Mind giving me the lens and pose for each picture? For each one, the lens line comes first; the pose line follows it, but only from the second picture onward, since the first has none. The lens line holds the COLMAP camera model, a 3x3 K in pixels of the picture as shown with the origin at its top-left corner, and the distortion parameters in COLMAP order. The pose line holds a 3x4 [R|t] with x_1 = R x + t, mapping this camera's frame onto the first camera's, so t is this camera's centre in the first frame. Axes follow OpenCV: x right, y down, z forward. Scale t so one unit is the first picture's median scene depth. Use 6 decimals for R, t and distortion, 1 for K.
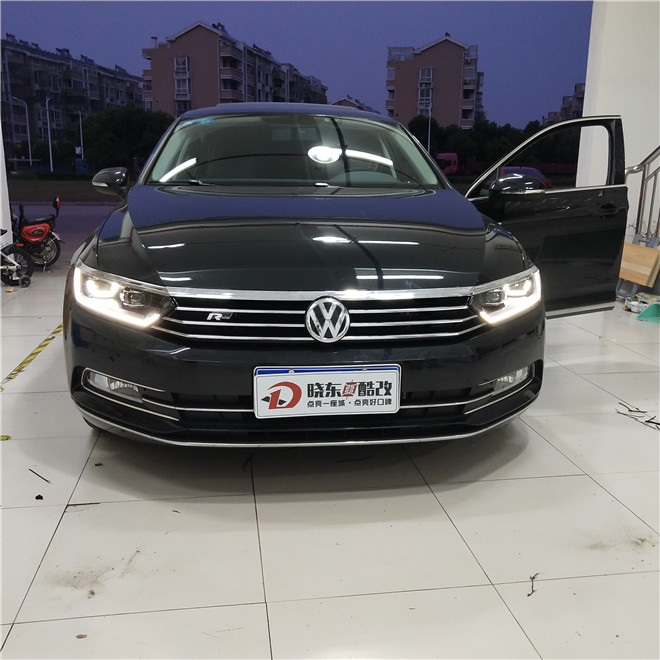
lens RADIAL K [[685.4, 0, 319.8], [0, 685.4, 339.9], [0, 0, 1]] dist [-0.037330, 0.080191]
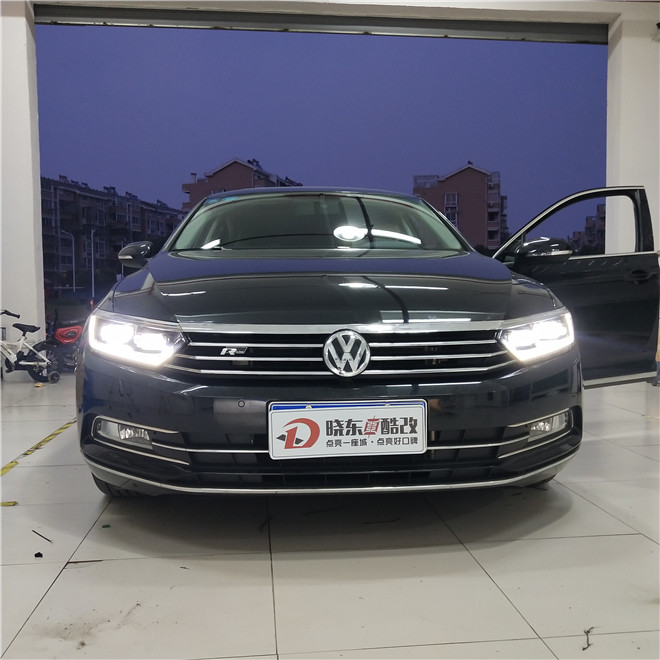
lens RADIAL K [[685.4, 0, 319.8], [0, 685.4, 339.9], [0, 0, 1]] dist [-0.037330, 0.080191]
pose [[0.998792, -0.016008, -0.046450, 0.014964], [0.007625, 0.984482, -0.175318, 0.096556], [0.048536, 0.174752, 0.983416, 0.051309]]
